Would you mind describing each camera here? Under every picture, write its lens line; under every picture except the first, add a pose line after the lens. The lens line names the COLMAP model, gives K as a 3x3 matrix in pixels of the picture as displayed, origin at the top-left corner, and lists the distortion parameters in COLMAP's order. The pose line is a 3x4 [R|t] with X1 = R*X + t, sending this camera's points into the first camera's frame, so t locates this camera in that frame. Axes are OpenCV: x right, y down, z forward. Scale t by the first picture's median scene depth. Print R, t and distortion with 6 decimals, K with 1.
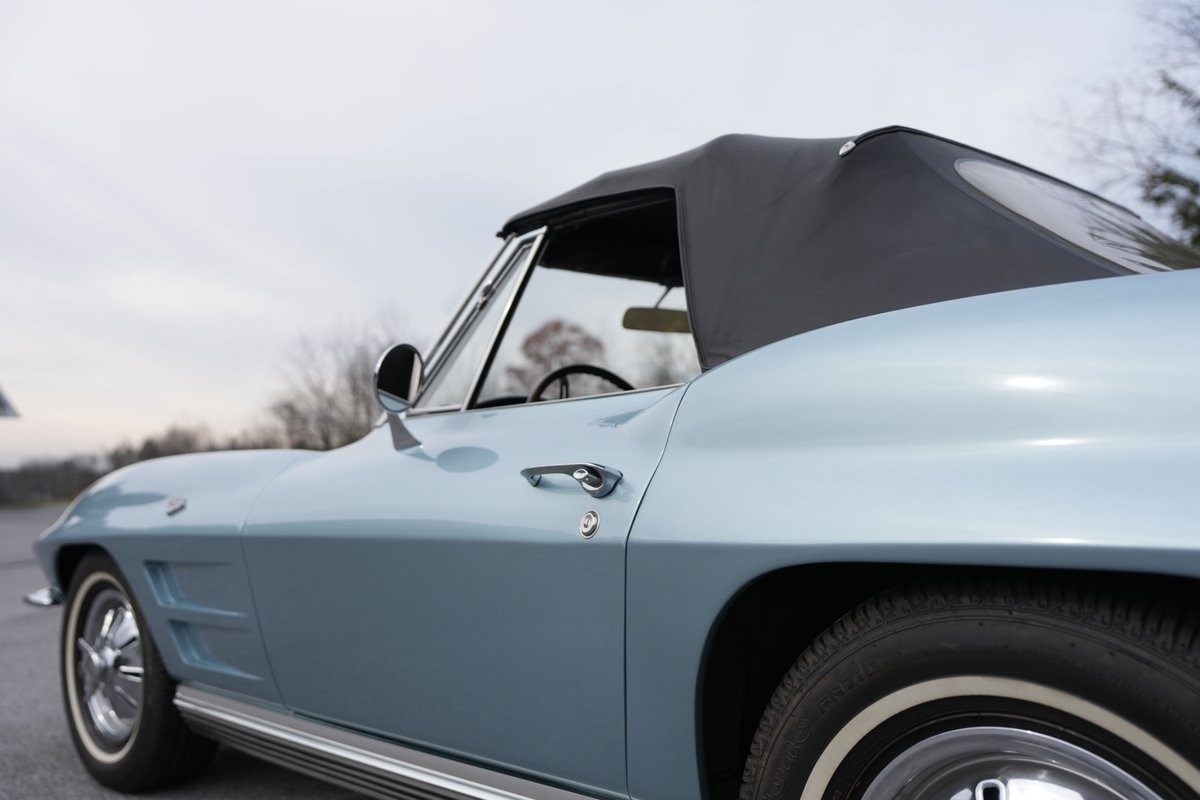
lens RADIAL K [[1097.3, 0, 599.1], [0, 1097.3, 404.5], [0, 0, 1]] dist [-0.004807, 0.000000]
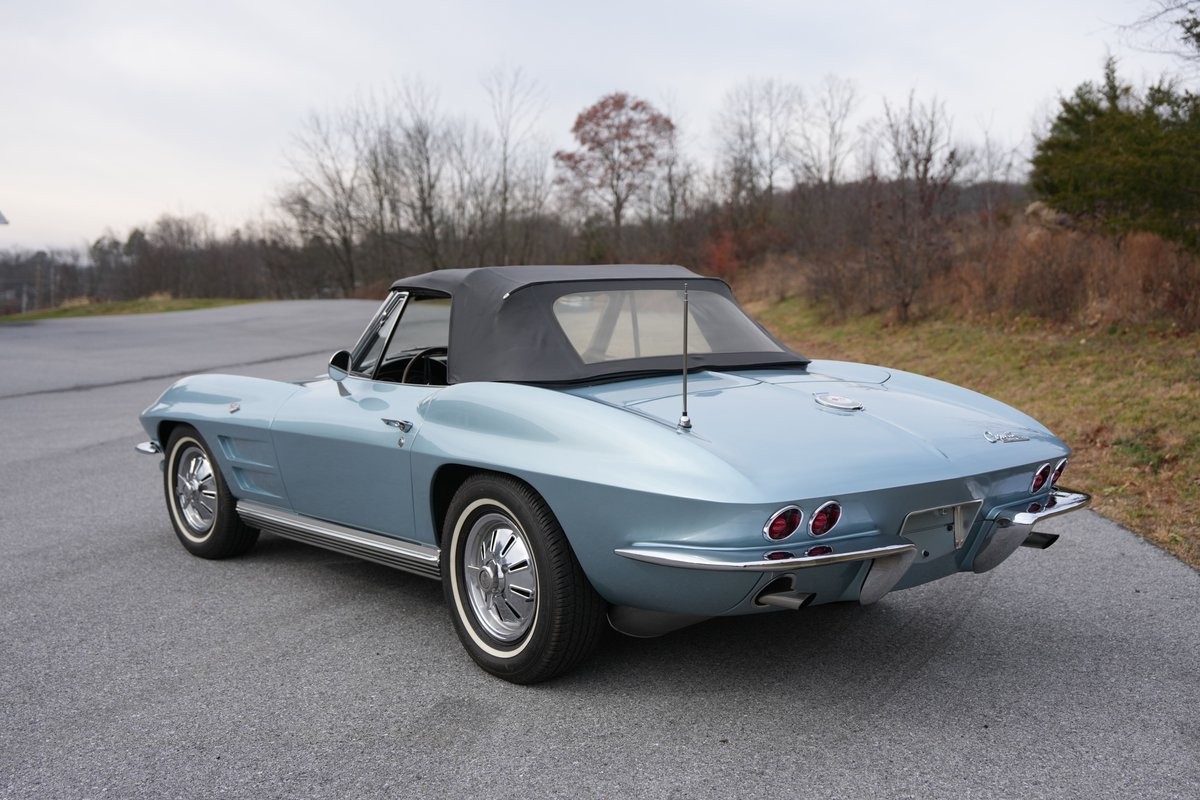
lens RADIAL K [[1469.0, 0, 624.8], [0, 1469.0, 411.9], [0, 0, 1]] dist [0.101988, 0.000000]
pose [[0.997829, 0.021065, -0.062395, 0.448764], [-0.010085, 0.985165, 0.171314, -0.347729], [0.065078, -0.170312, 0.983239, -1.478937]]
